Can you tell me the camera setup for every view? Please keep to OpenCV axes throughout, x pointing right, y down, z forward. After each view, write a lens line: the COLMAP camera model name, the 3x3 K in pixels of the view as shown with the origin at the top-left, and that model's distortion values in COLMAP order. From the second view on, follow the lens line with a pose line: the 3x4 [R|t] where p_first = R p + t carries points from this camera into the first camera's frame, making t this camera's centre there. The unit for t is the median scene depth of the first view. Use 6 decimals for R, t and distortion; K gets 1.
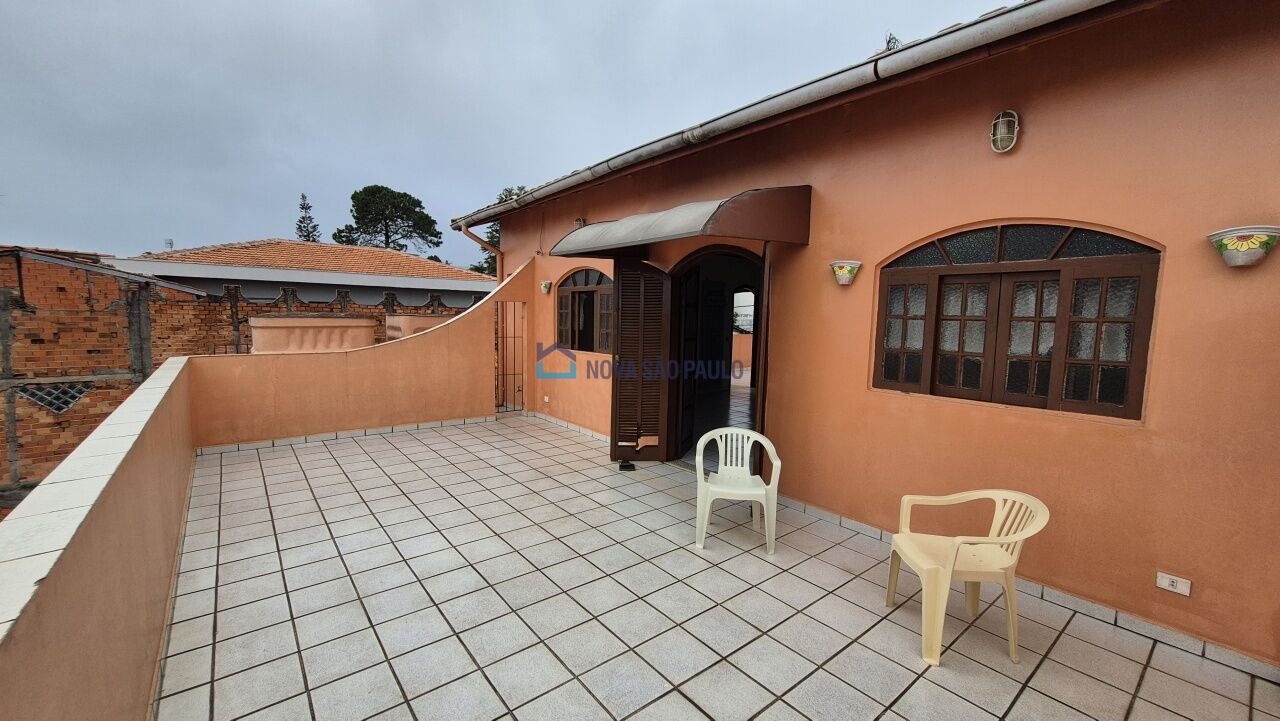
lens RADIAL K [[510.5, 0, 636.5], [0, 510.5, 362.4], [0, 0, 1]] dist [0.004076, 0.000433]
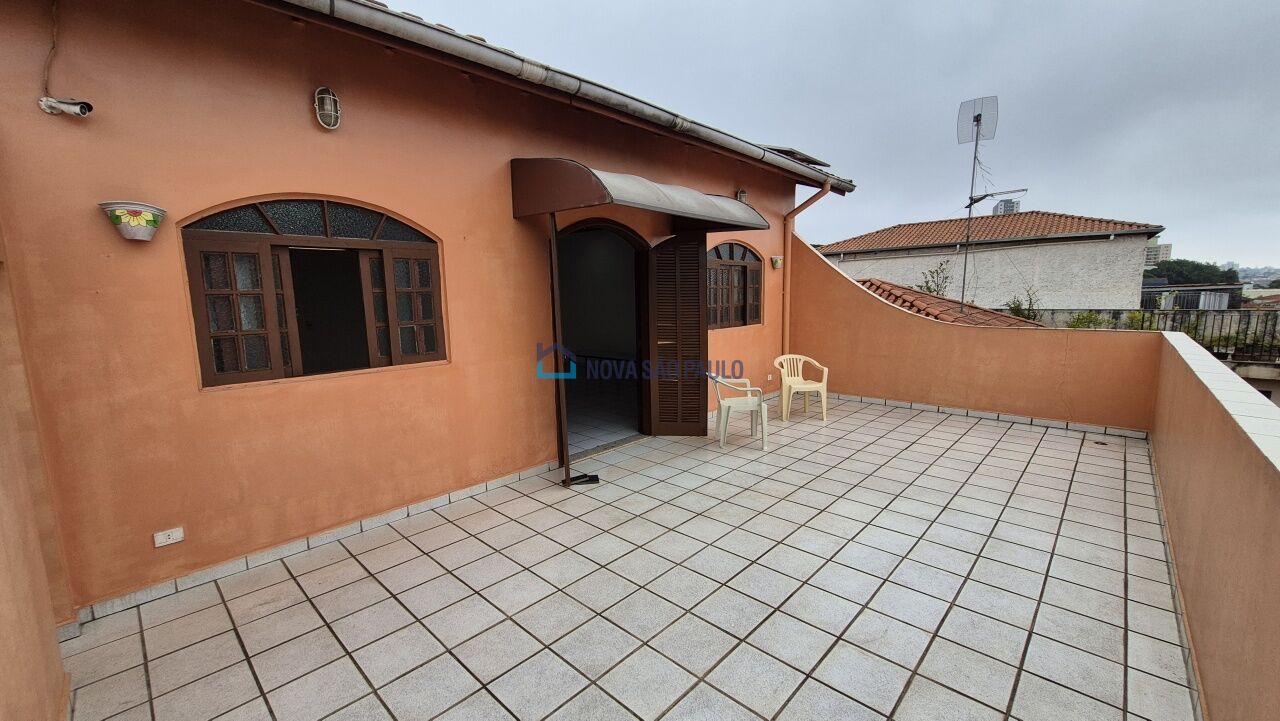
lens RADIAL K [[510.5, 0, 637.1], [0, 510.5, 360.3], [0, 0, 1]] dist [0.004076, 0.000433]
pose [[-0.142486, -0.152373, 0.977998, -0.974173], [0.104710, 0.980214, 0.167974, -0.132706], [-0.984243, 0.126340, -0.123712, 1.222638]]
